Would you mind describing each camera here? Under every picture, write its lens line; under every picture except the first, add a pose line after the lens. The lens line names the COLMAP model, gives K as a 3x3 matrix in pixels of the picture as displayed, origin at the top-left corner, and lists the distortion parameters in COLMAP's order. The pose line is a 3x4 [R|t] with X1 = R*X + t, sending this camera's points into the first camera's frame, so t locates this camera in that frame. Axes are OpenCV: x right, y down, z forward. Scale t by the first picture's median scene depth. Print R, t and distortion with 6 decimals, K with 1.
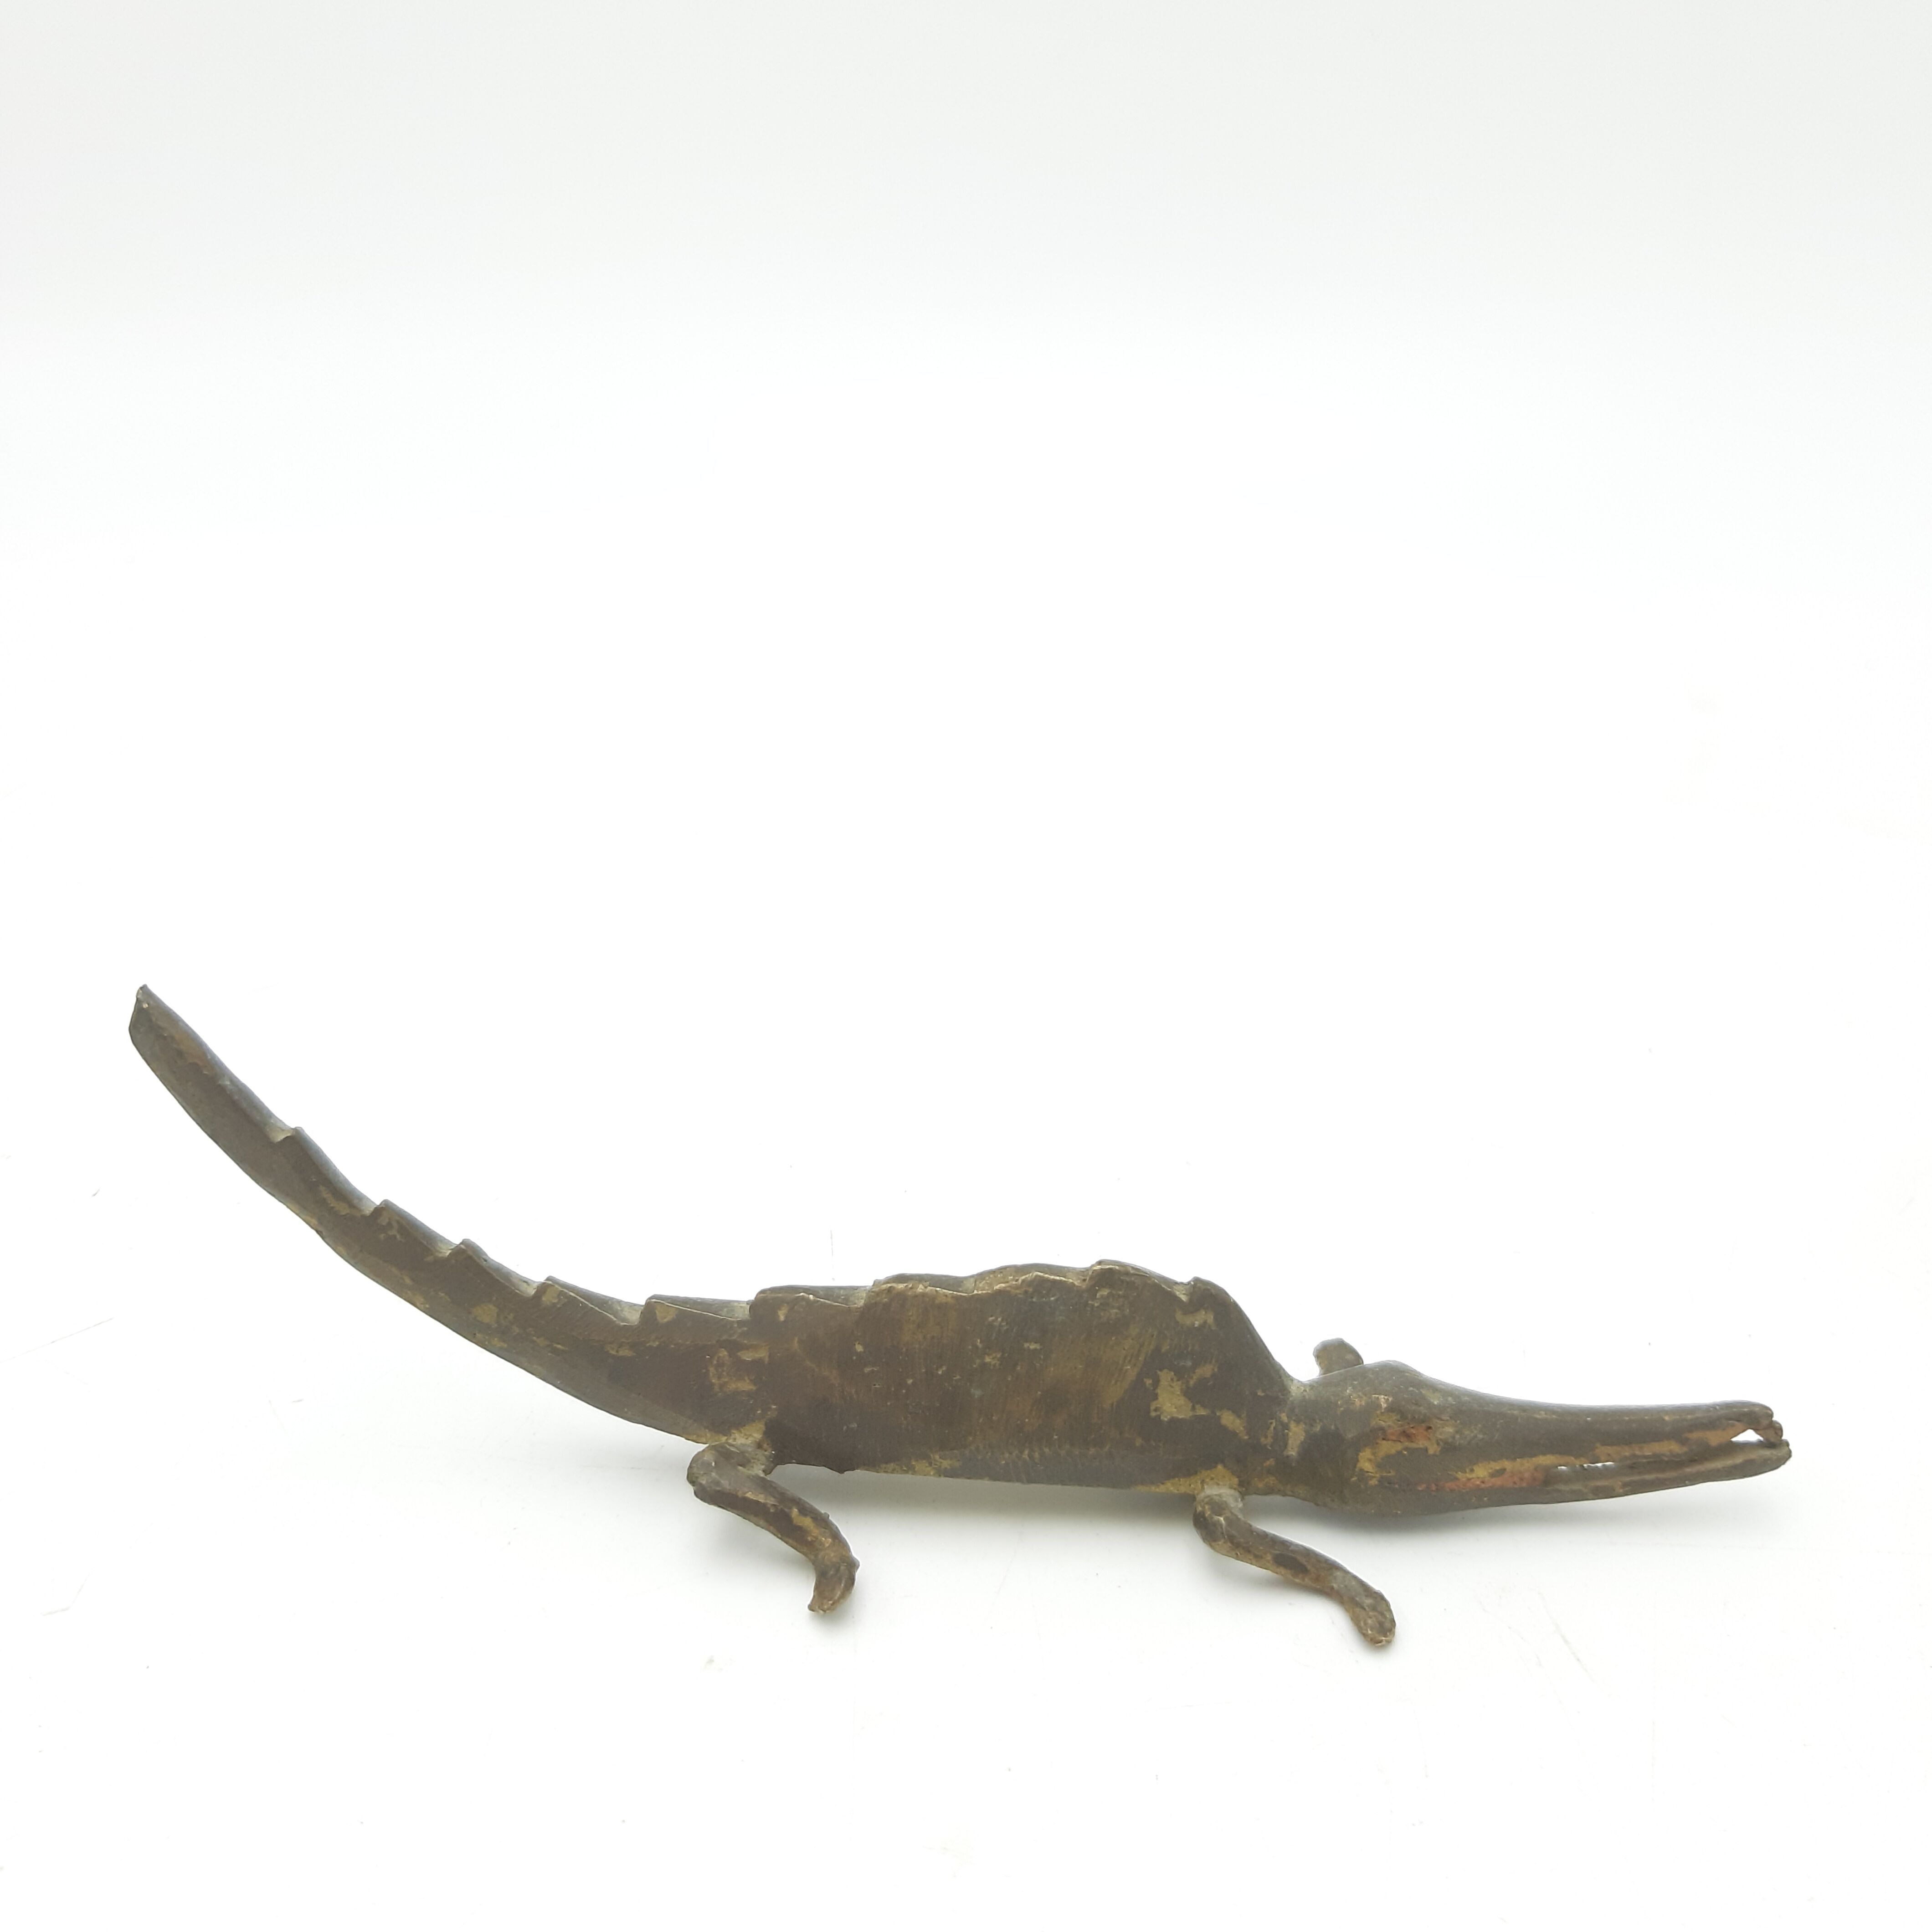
lens RADIAL K [[2037.9, 0, 966.0], [0, 2037.9, 966.0], [0, 0, 1]] dist [0.150446, -0.525765]
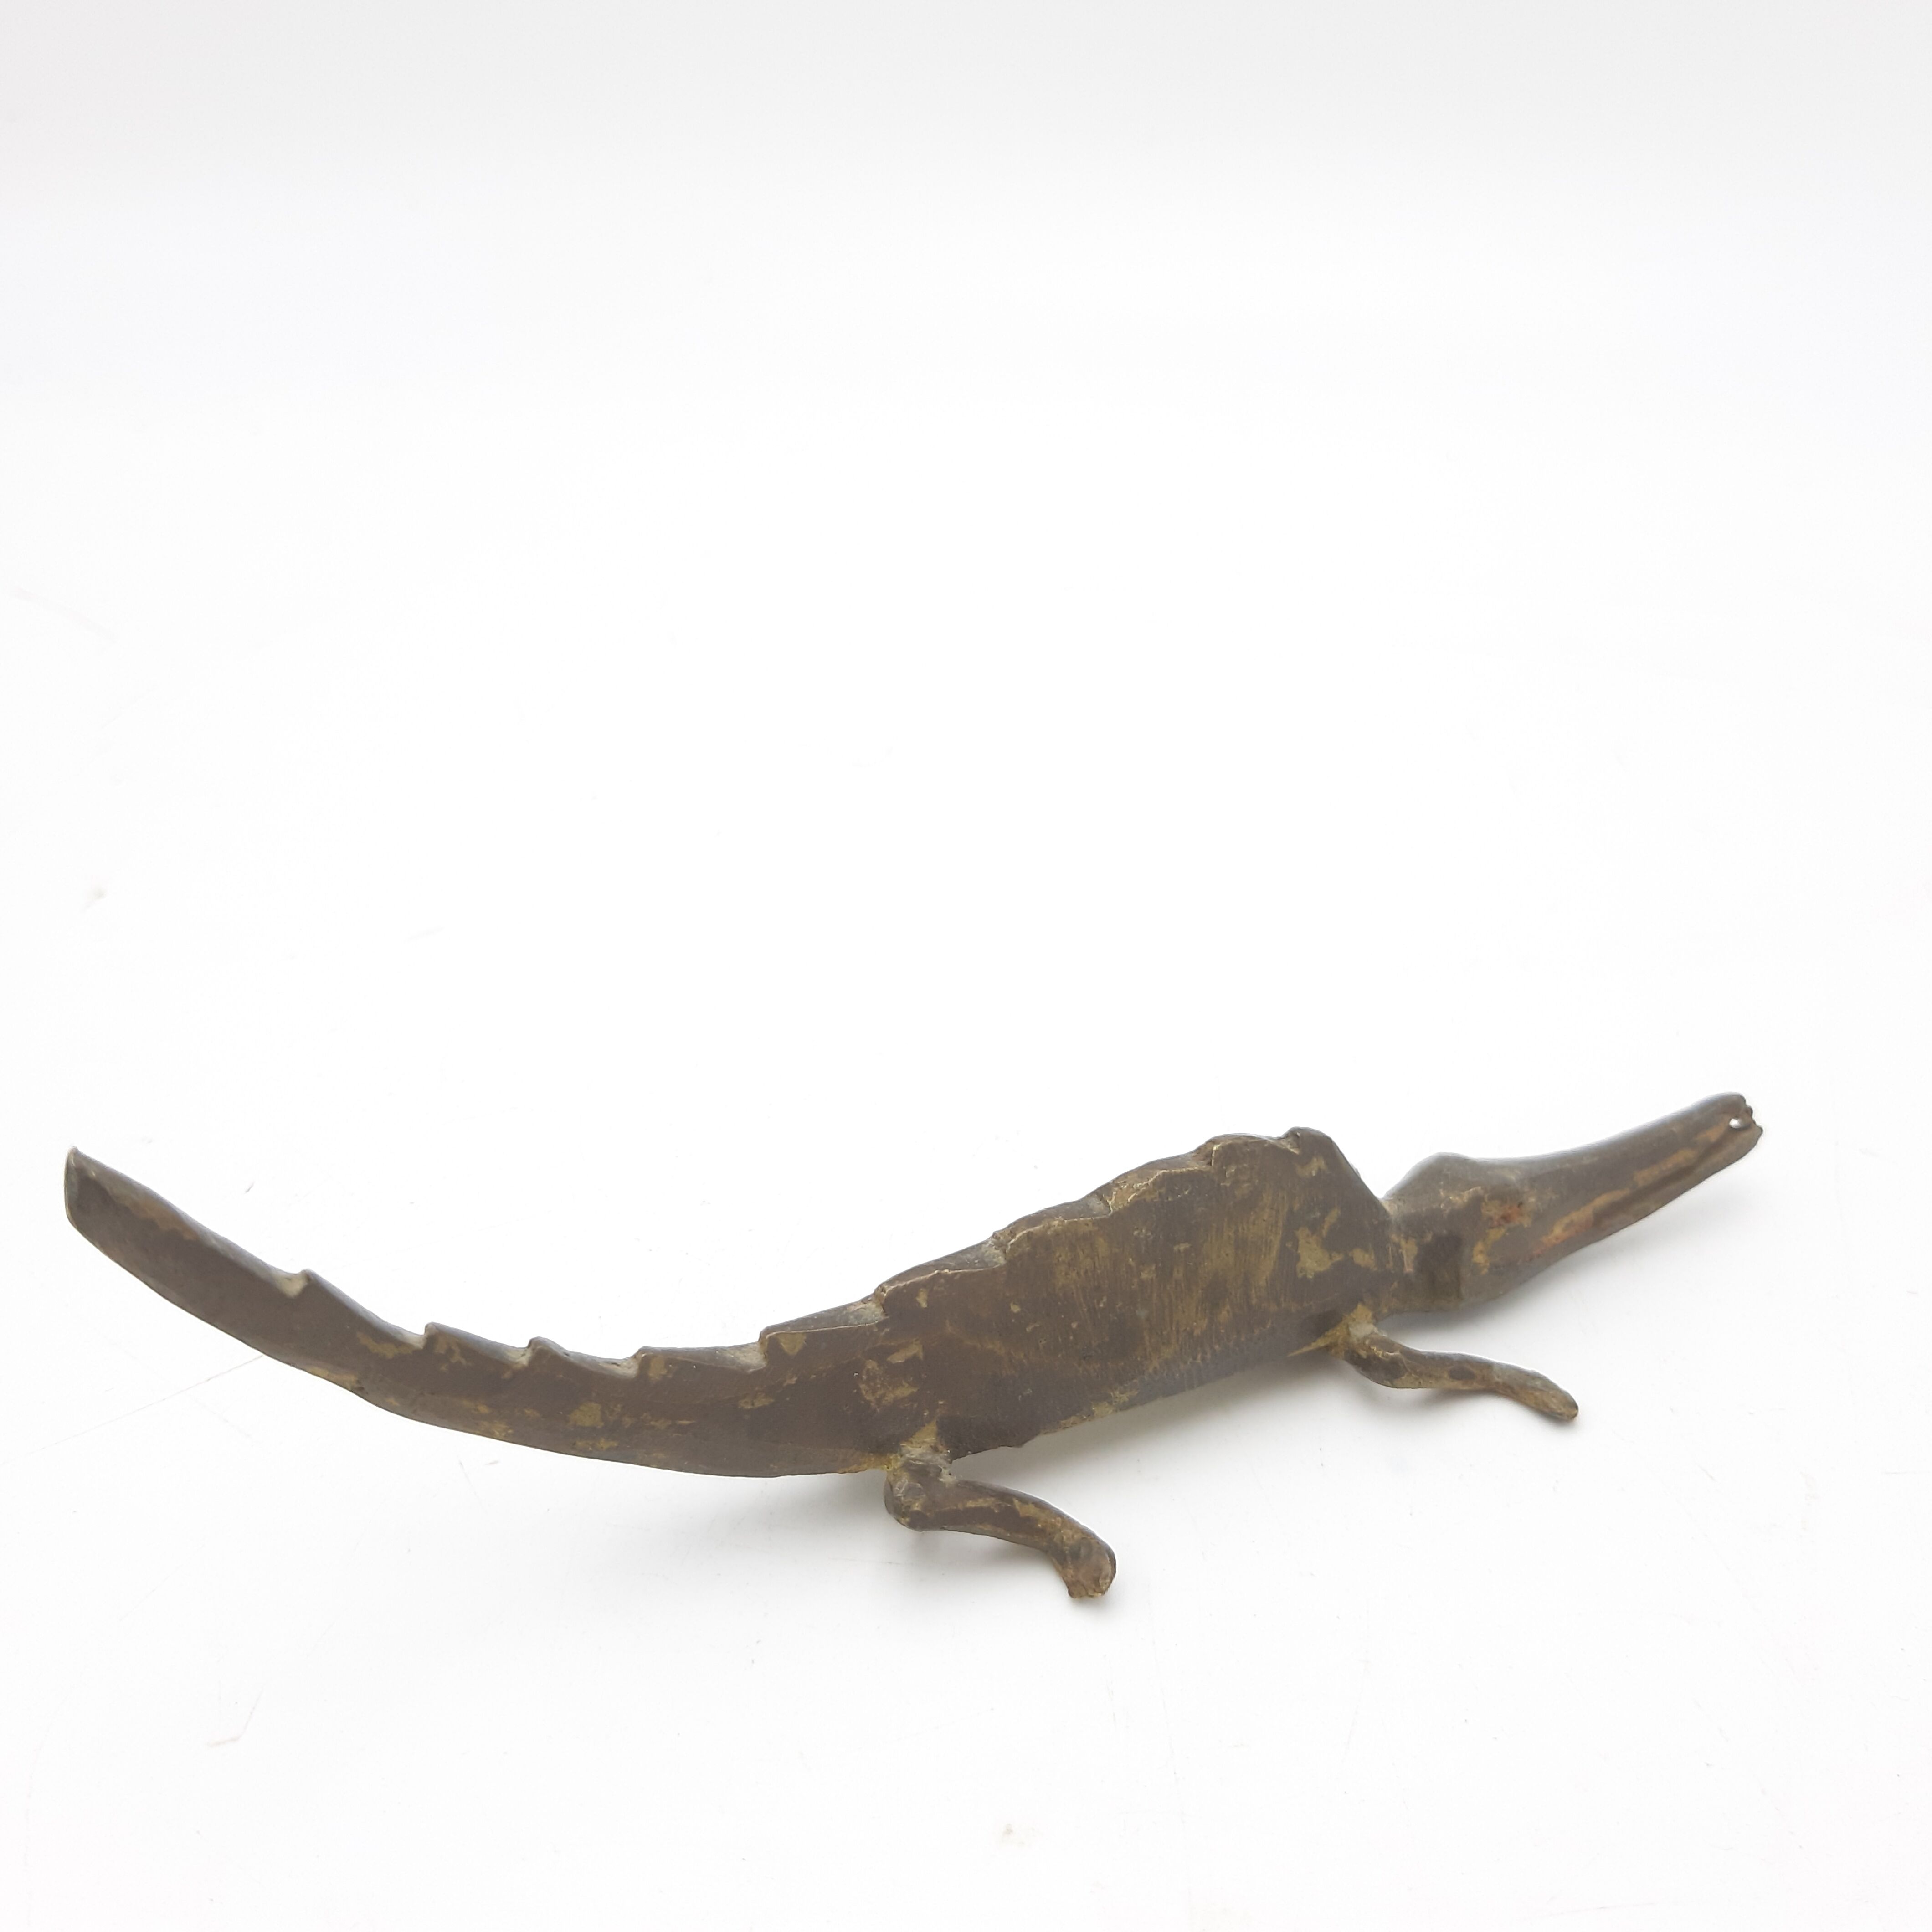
lens RADIAL K [[2037.9, 0, 966.0], [0, 2037.9, 966.0], [0, 0, 1]] dist [0.150446, -0.525765]
pose [[0.872185, -0.248473, 0.421372, -0.412080], [0.214489, 0.968423, 0.127090, -0.077439], [-0.439645, -0.020466, 0.897938, 0.208032]]
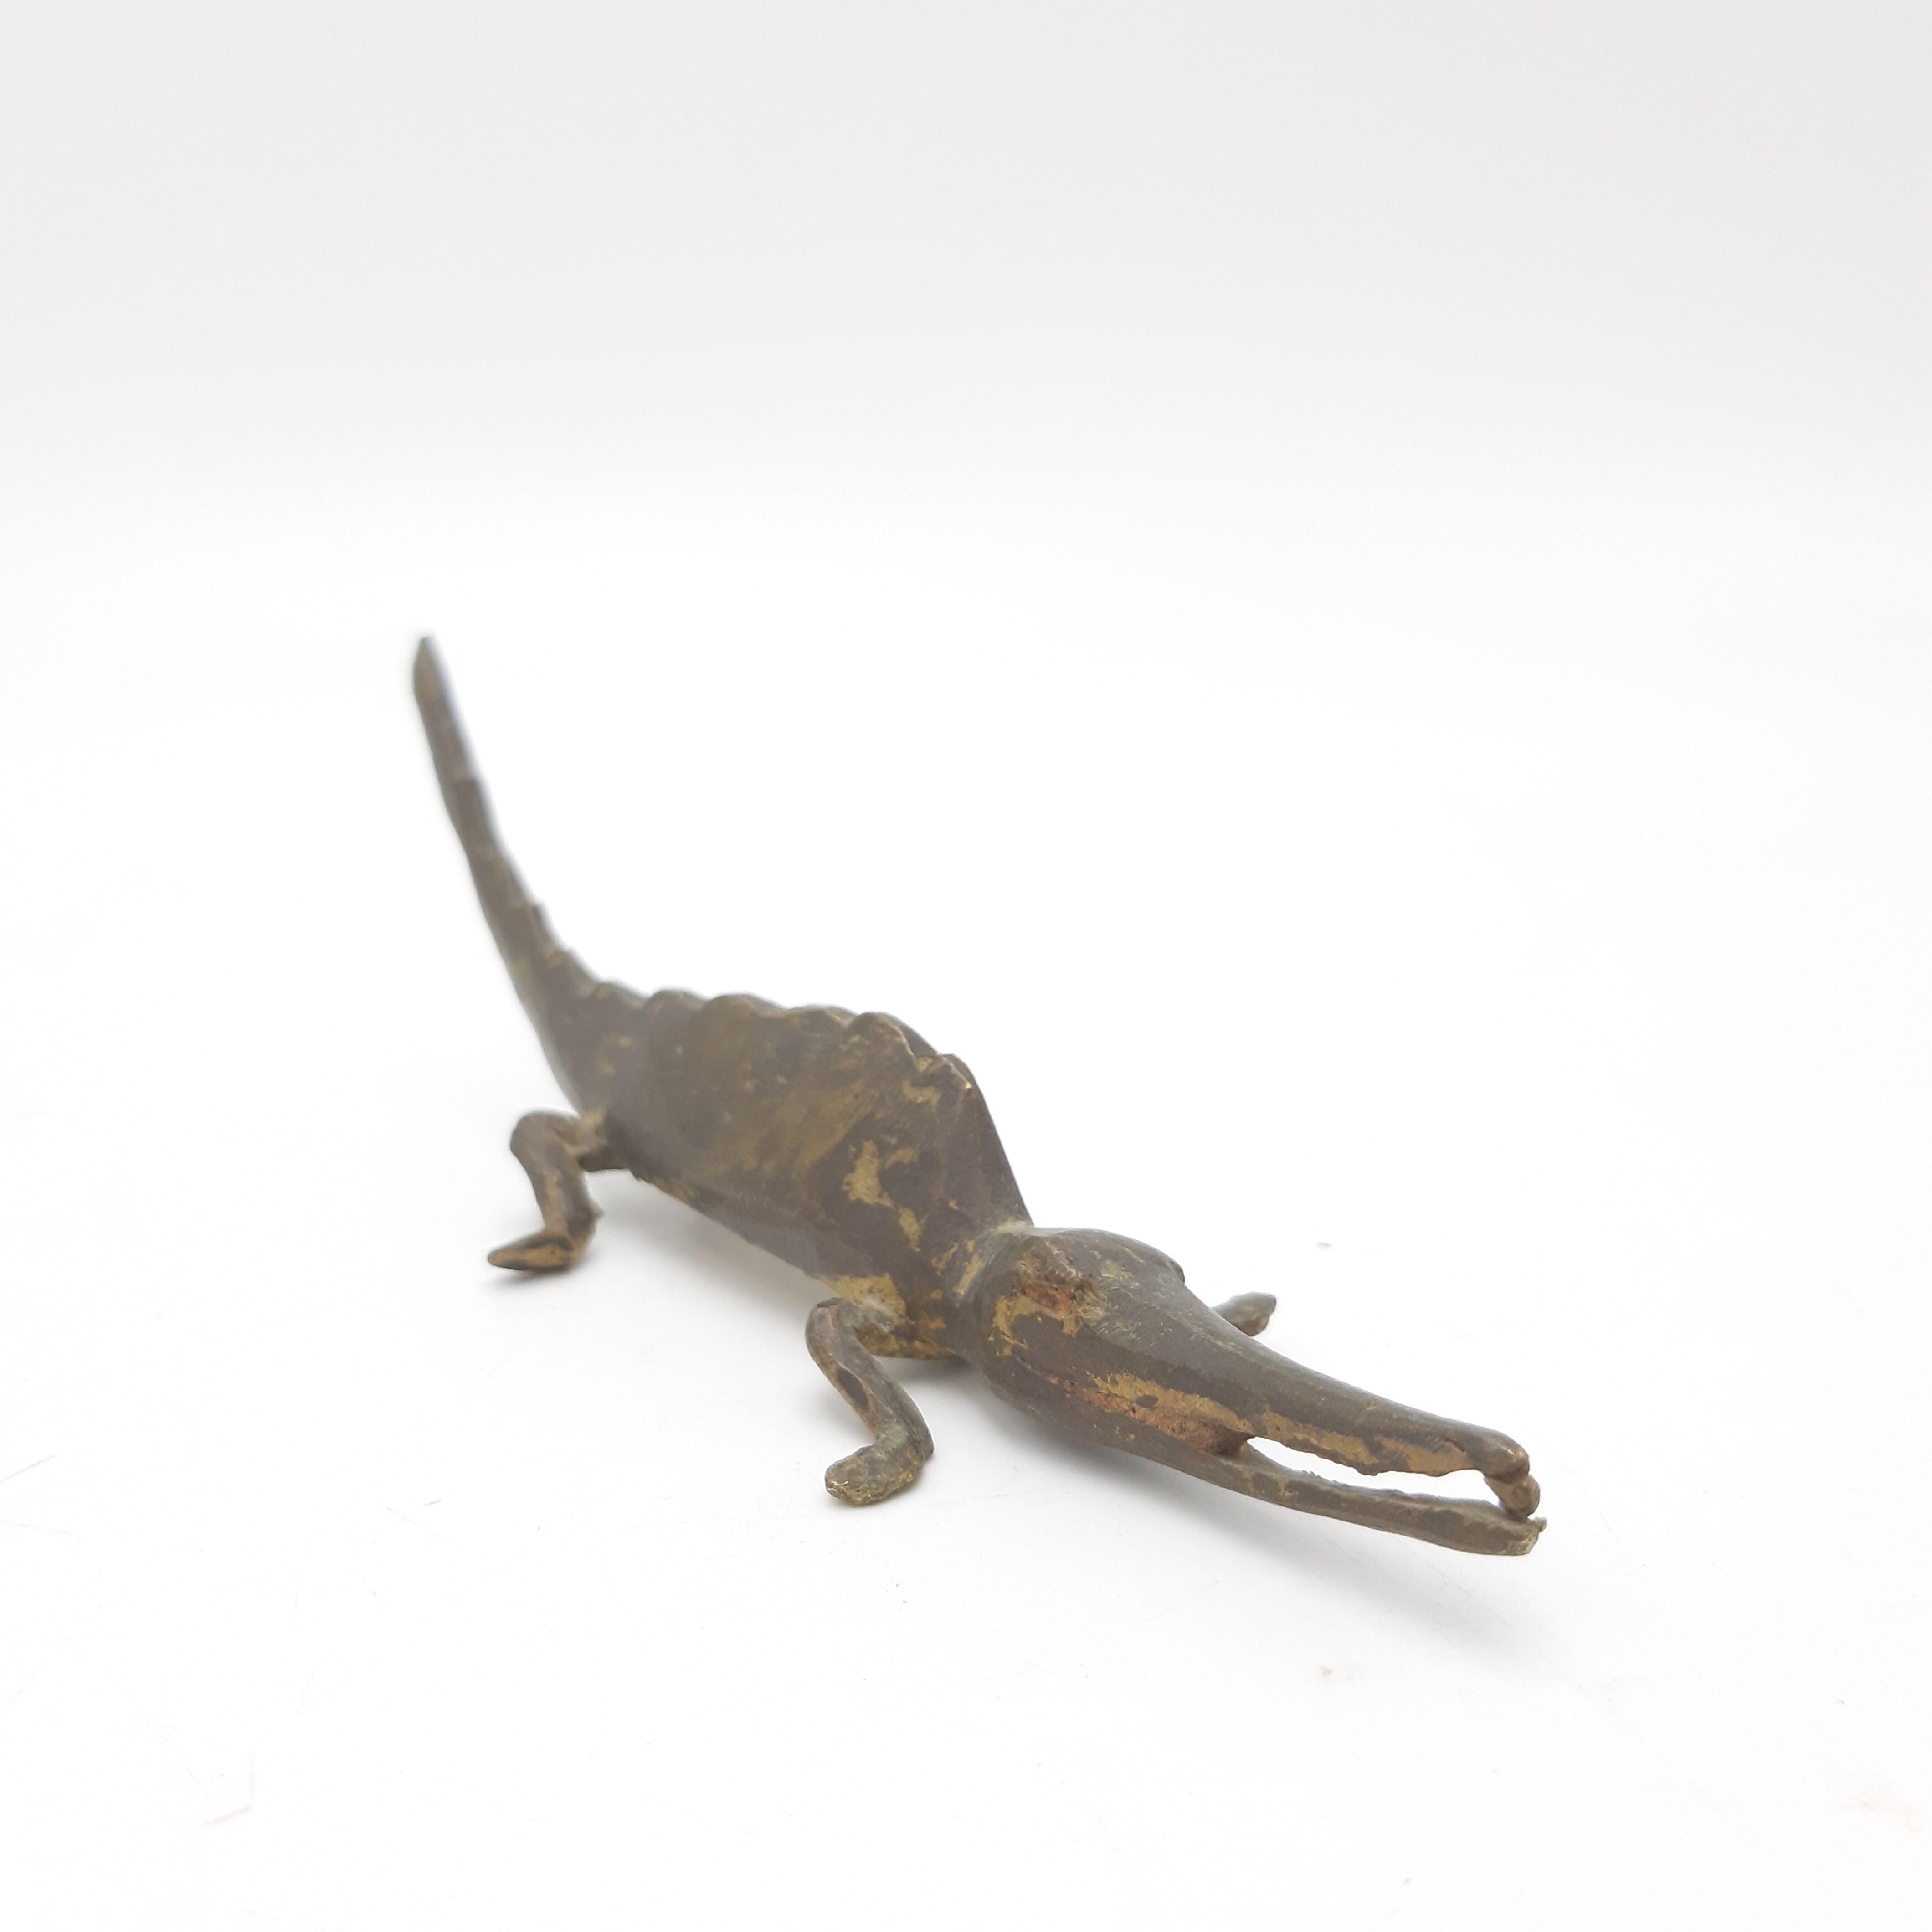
lens RADIAL K [[2037.9, 0, 966.0], [0, 2037.9, 966.0], [0, 0, 1]] dist [0.150446, -0.525765]
pose [[0.674225, 0.171474, -0.718343, 0.698520], [-0.318816, 0.944950, -0.073668, 0.177928], [0.666166, 0.278688, 0.691778, 0.435050]]
